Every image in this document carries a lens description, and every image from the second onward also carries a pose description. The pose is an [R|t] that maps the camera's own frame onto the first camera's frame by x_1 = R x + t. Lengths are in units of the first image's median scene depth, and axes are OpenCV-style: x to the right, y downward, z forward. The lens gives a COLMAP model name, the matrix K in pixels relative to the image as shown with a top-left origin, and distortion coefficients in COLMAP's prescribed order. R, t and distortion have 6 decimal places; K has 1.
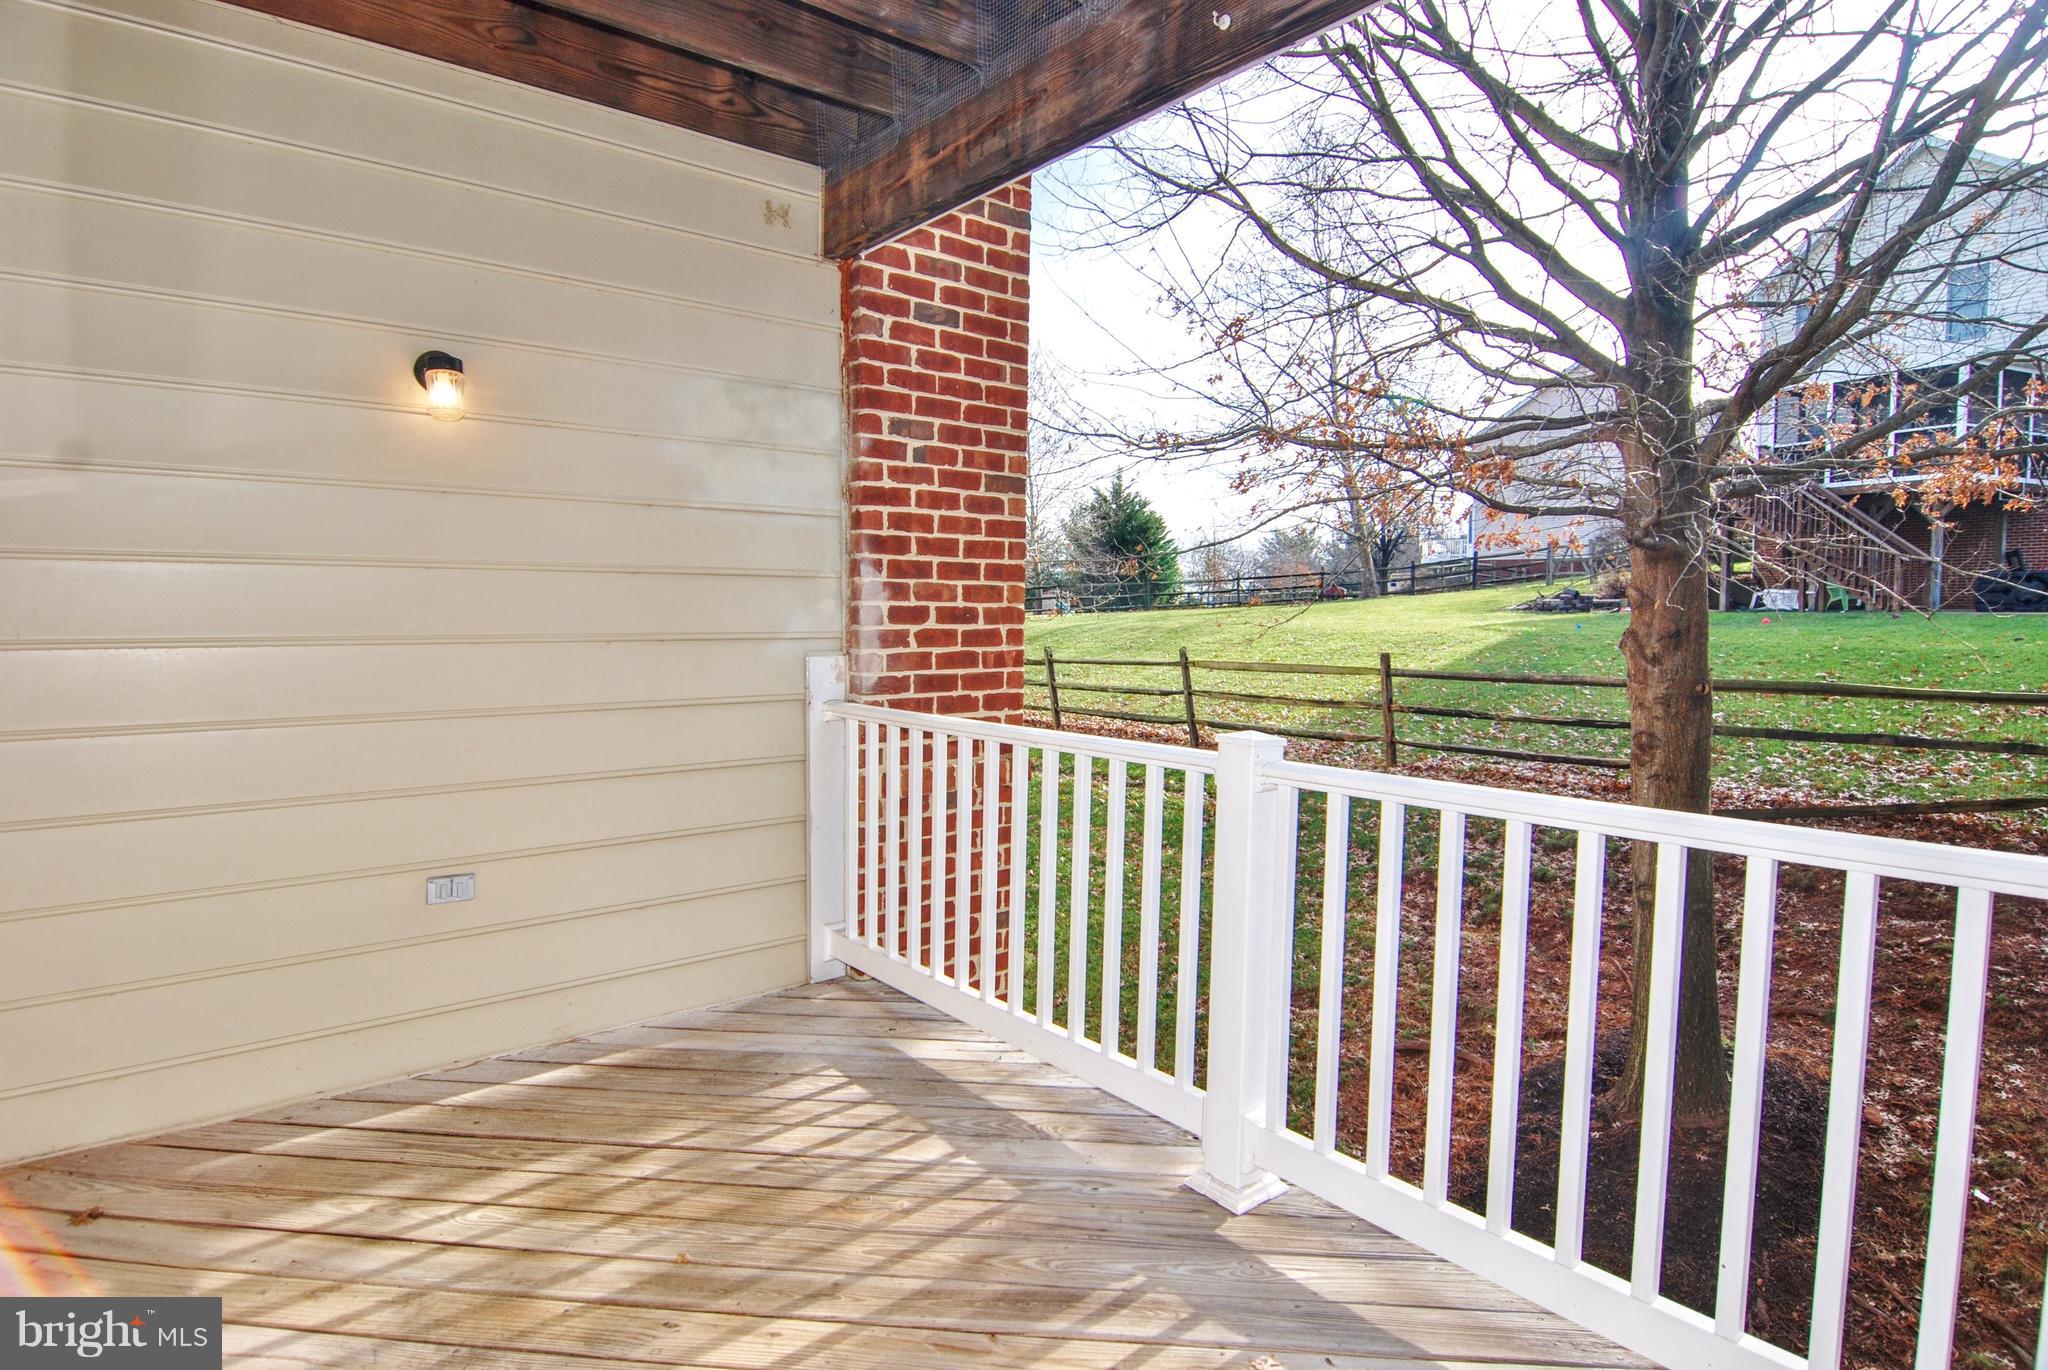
lens RADIAL K [[1099.8, 0, 1021.7], [0, 1099.8, 675.3], [0, 0, 1]] dist [-0.003548, -0.011986]
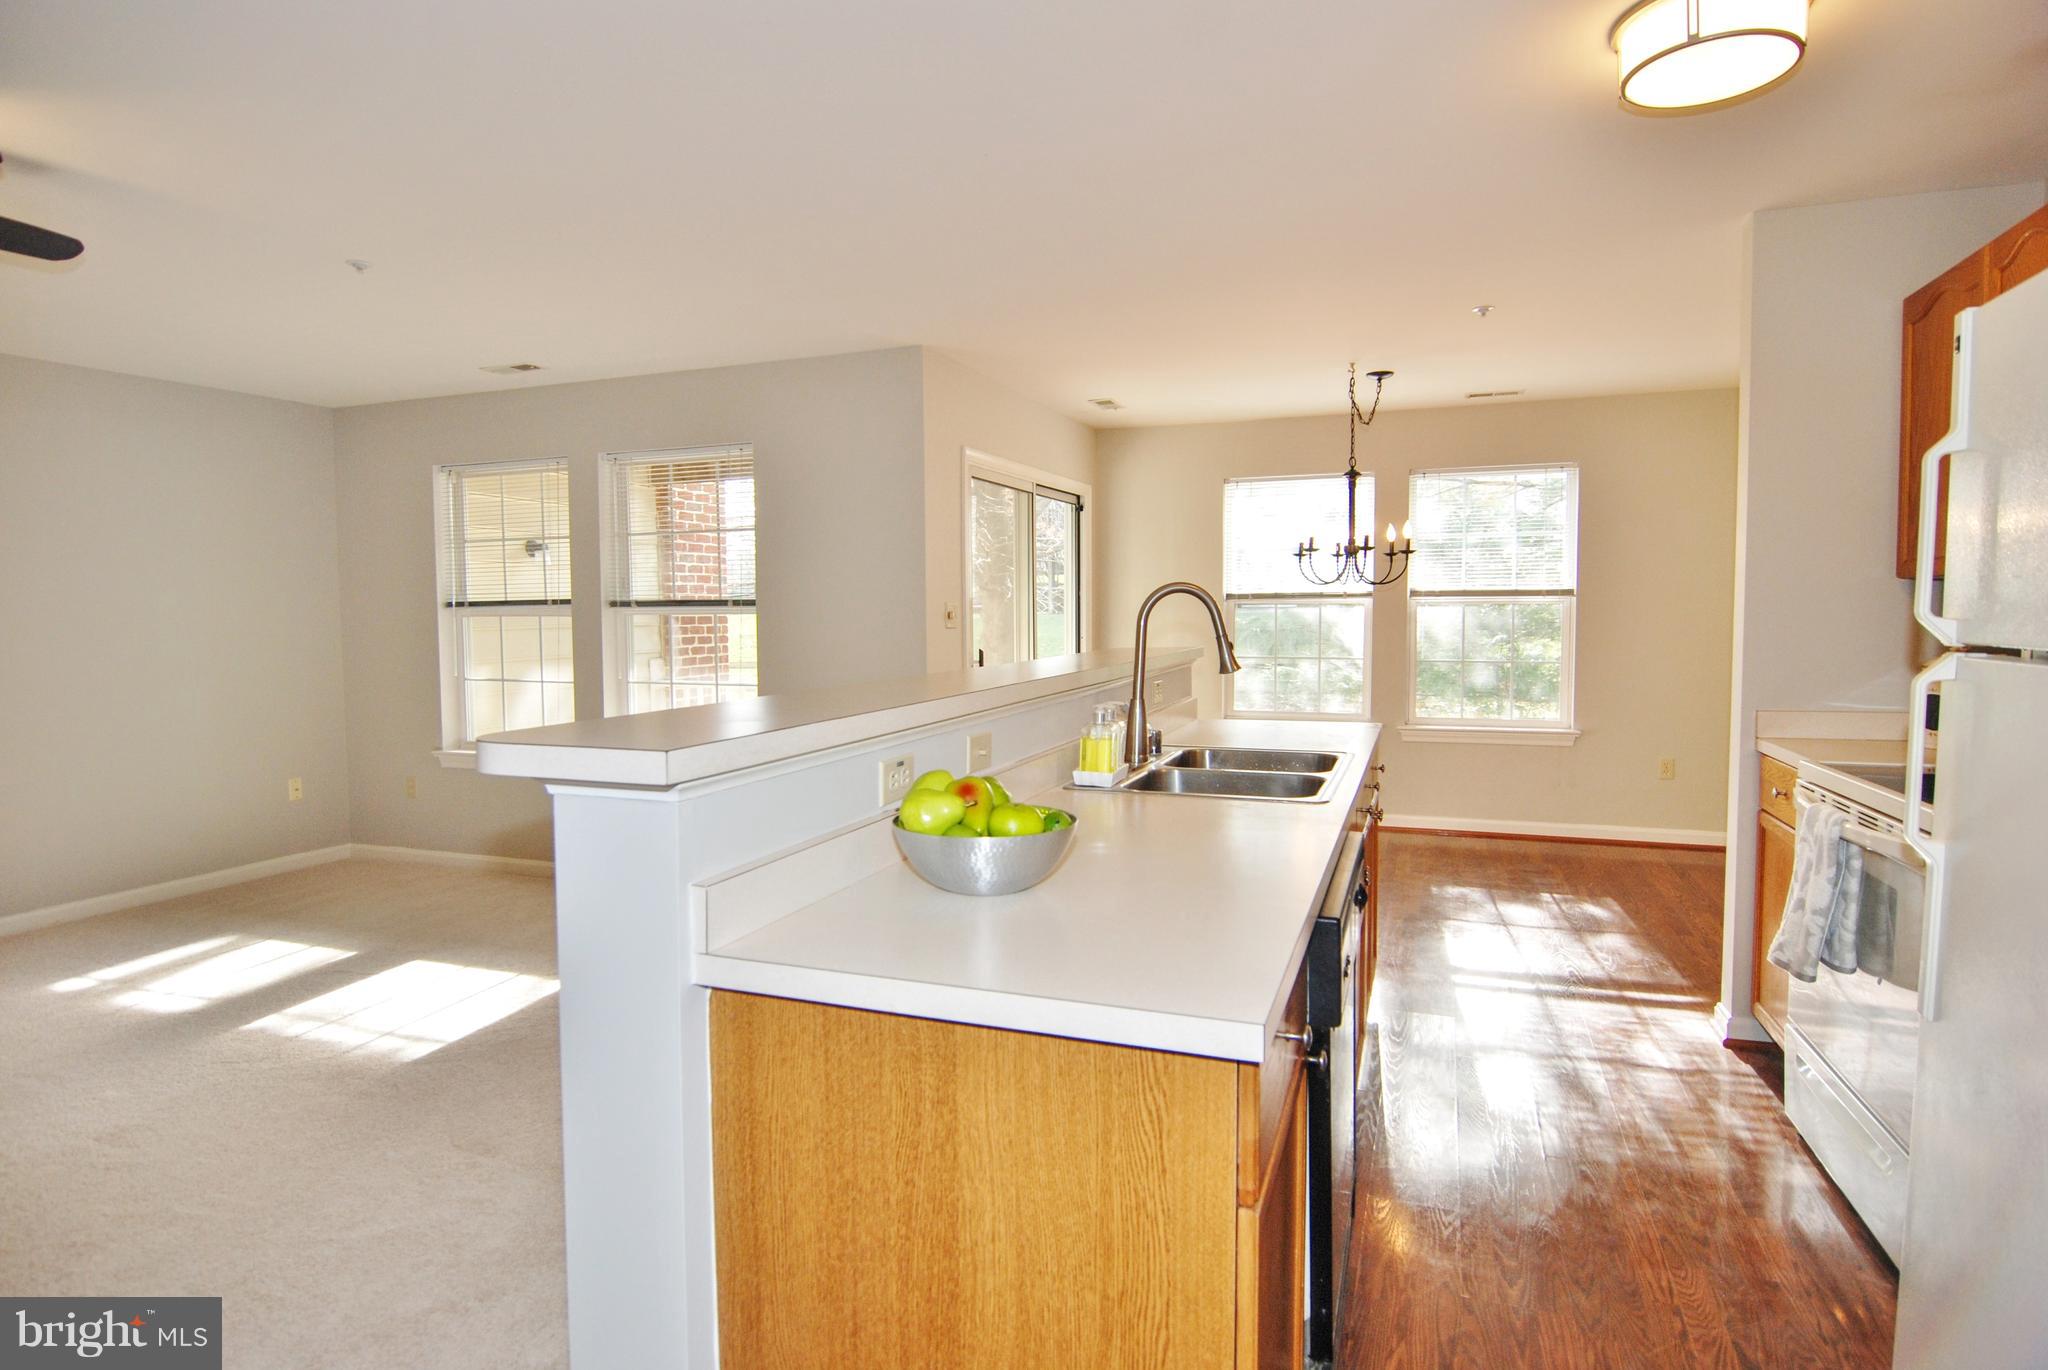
lens RADIAL K [[1078.9, 0, 1030.8], [0, 1078.9, 687.7], [0, 0, 1]] dist [-0.000592, -0.000405]
pose [[0.858976, -0.045710, 0.509971, -0.628329], [0.043893, 0.998914, 0.015602, 0.036973], [-0.510131, 0.008983, 0.860050, -1.247538]]
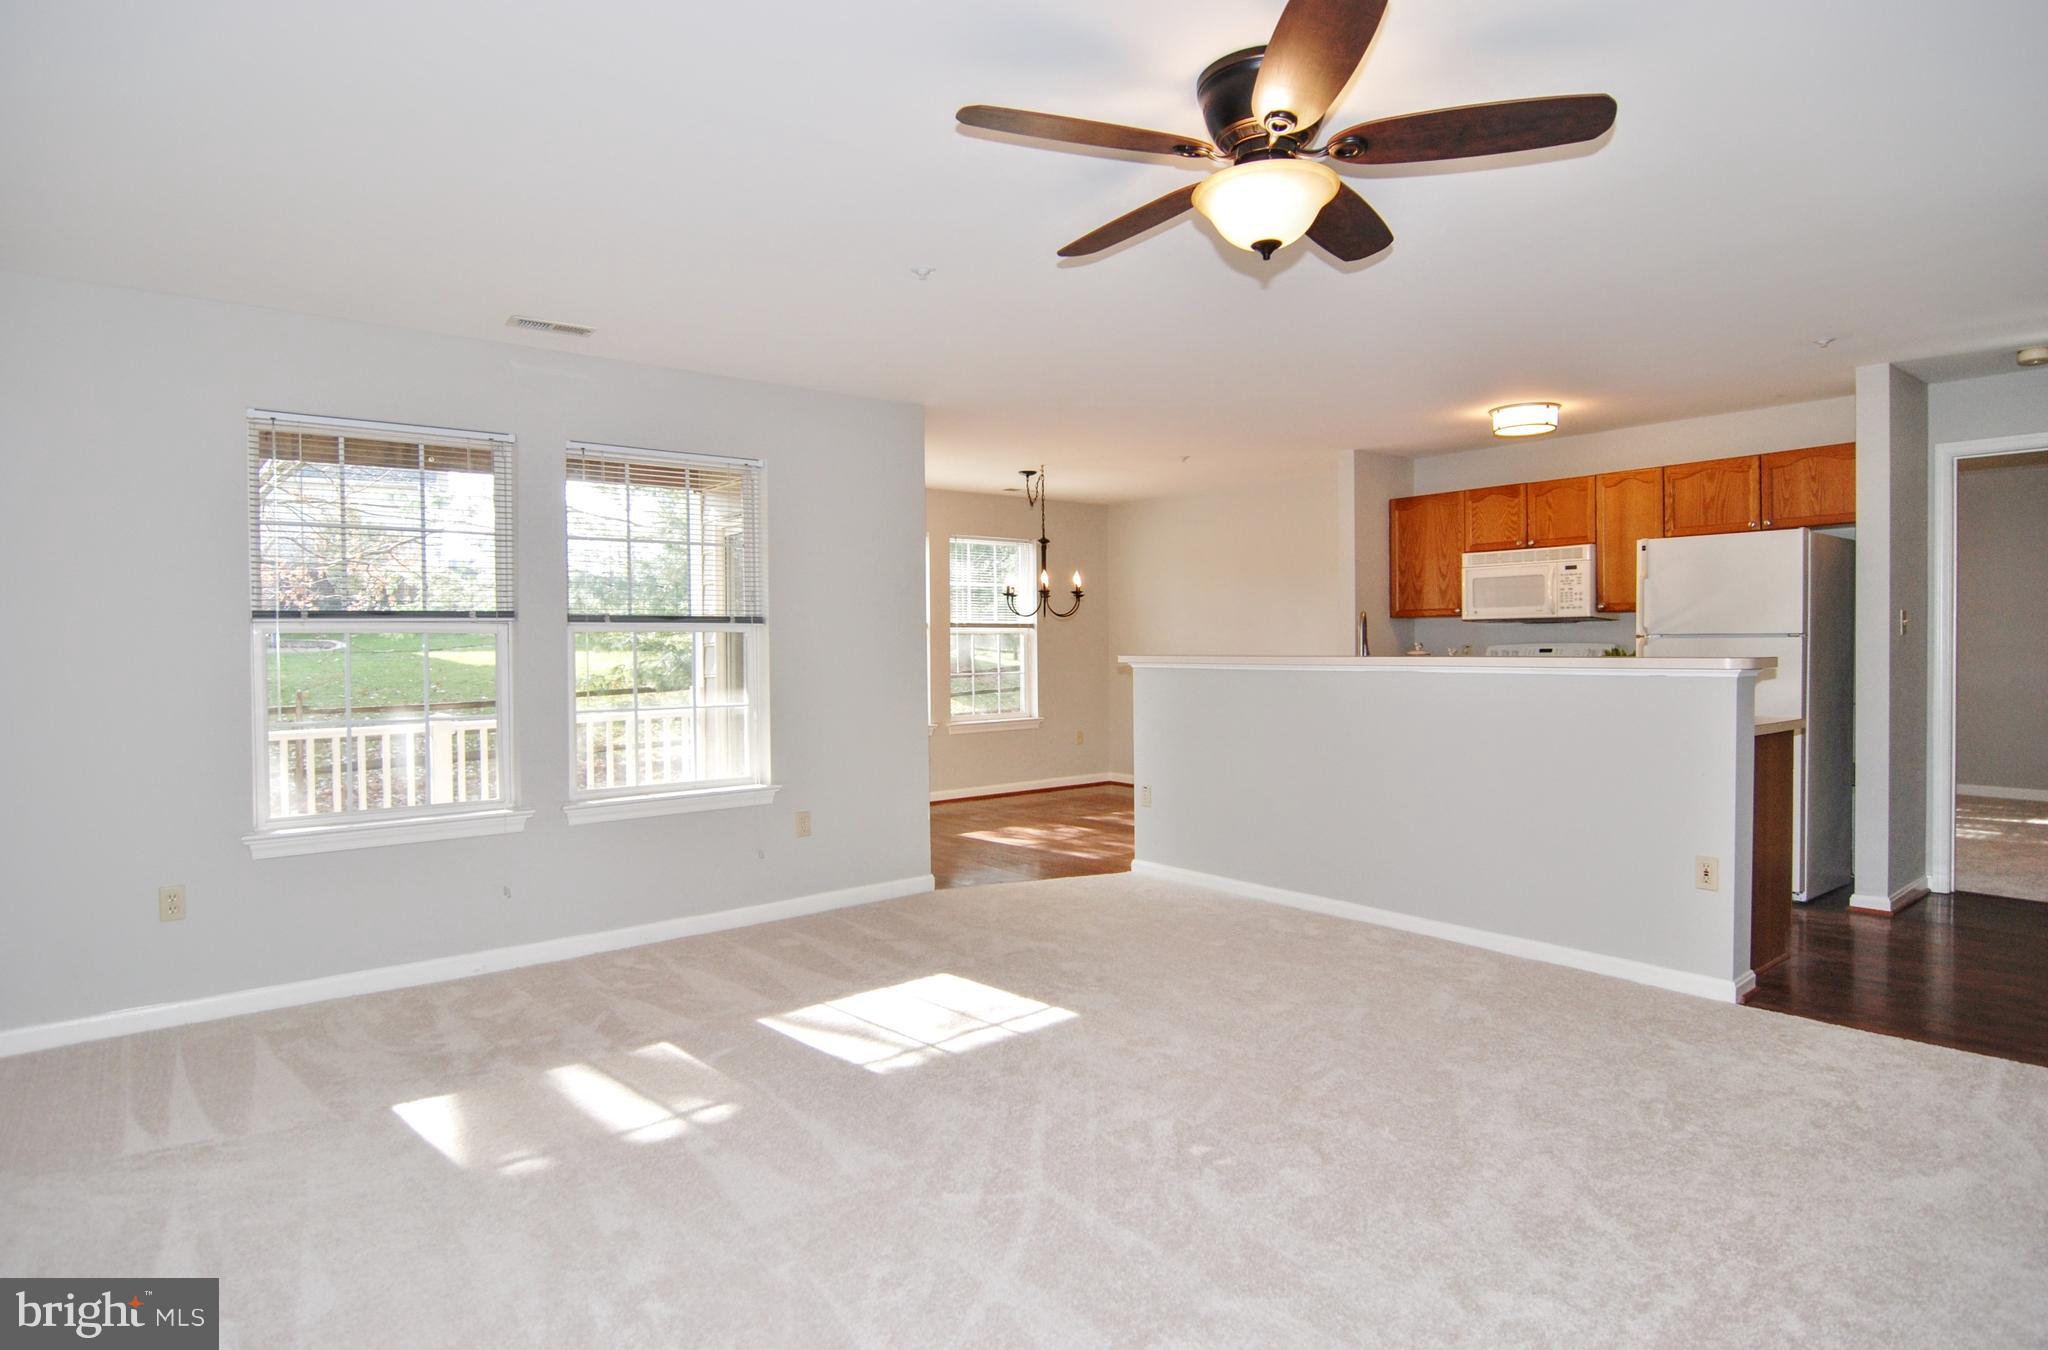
lens RADIAL K [[1101.3, 0, 1026.3], [0, 1101.3, 664.9], [0, 0, 1]] dist [-0.003053, -0.000115]
pose [[0.004396, -0.021535, 0.999758, -1.553219], [0.076270, 0.996863, 0.021137, -0.009625], [-0.997078, 0.076158, 0.006025, -0.292148]]
